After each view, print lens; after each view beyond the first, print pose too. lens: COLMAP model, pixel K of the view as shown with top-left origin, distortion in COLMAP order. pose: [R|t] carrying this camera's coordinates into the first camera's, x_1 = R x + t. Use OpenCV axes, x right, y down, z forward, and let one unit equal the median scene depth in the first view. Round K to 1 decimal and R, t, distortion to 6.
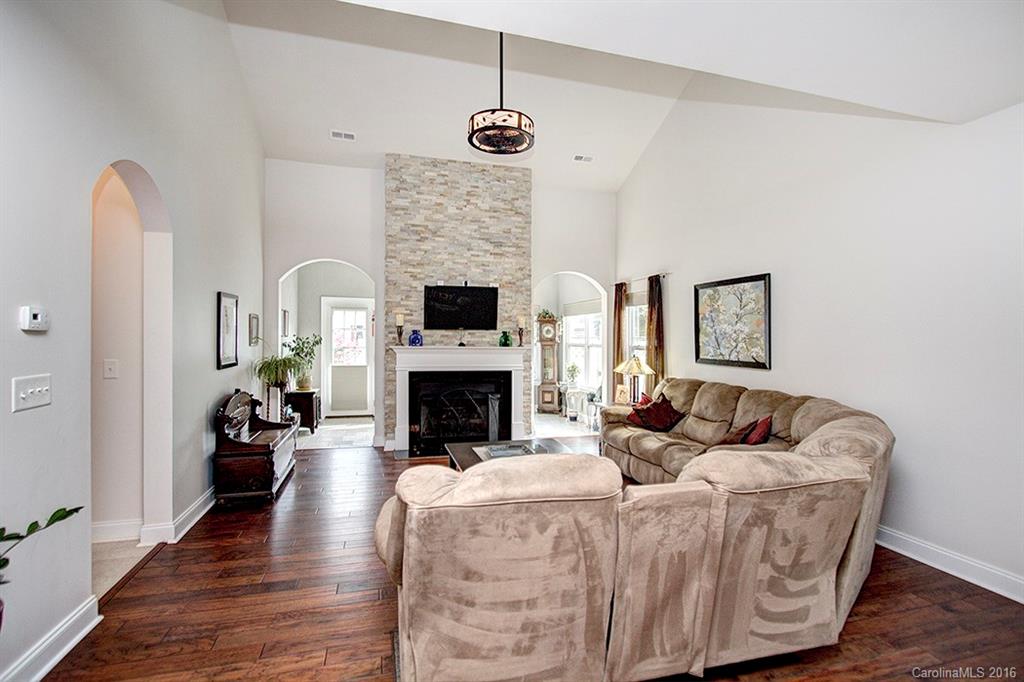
lens RADIAL K [[486.4, 0, 516.1], [0, 486.4, 329.6], [0, 0, 1]] dist [-0.014160, 0.000939]
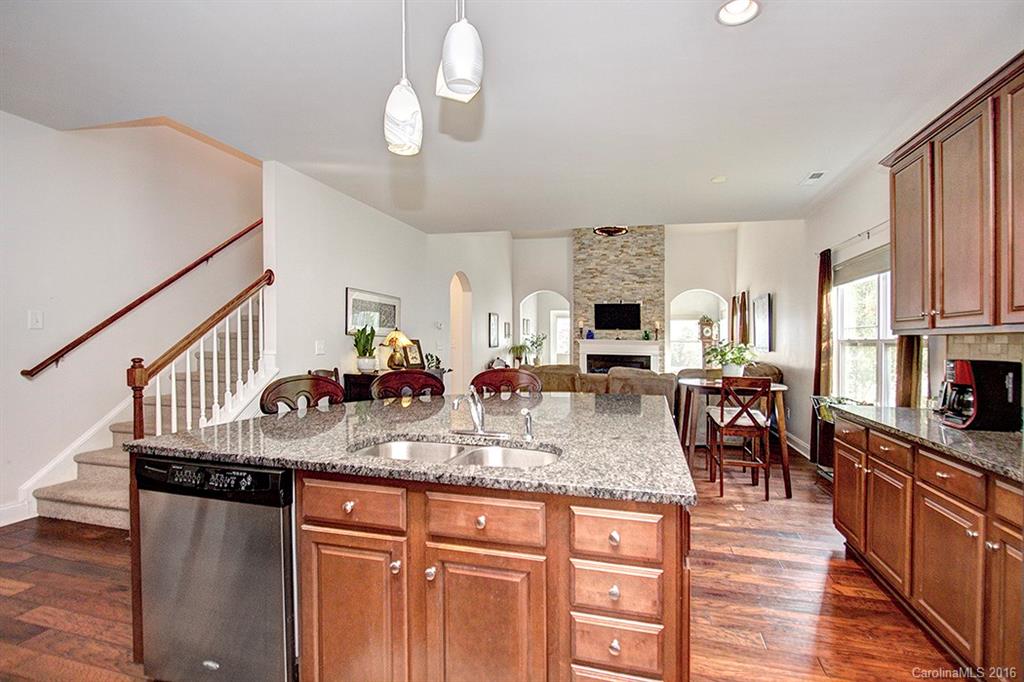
lens RADIAL K [[486.4, 0, 516.1], [0, 486.4, 329.6], [0, 0, 1]] dist [-0.014160, 0.000939]
pose [[0.858778, -0.007958, -0.512286, 0.441167], [0.003426, 0.999946, -0.009791, 0.014463], [0.512337, 0.006653, 0.858759, -0.597736]]
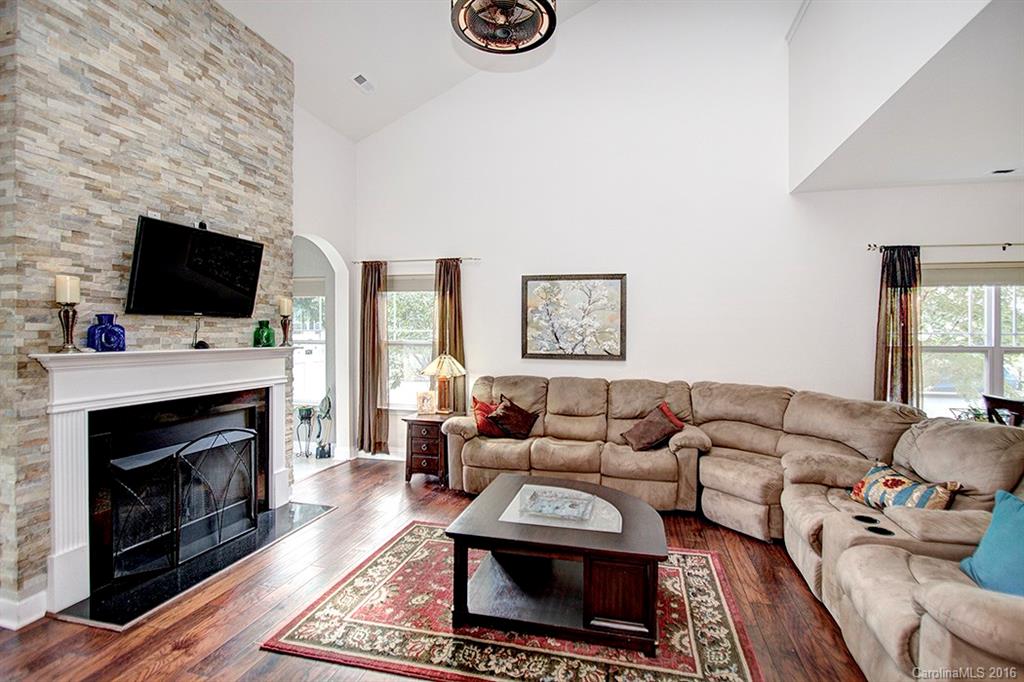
lens RADIAL K [[486.4, 0, 516.1], [0, 486.4, 329.6], [0, 0, 1]] dist [-0.014160, 0.000939]
pose [[0.497206, 0.001056, 0.867632, -0.392582], [-0.017538, 0.999807, 0.008834, 0.004051], [-0.867455, -0.019609, 0.497129, 0.462100]]
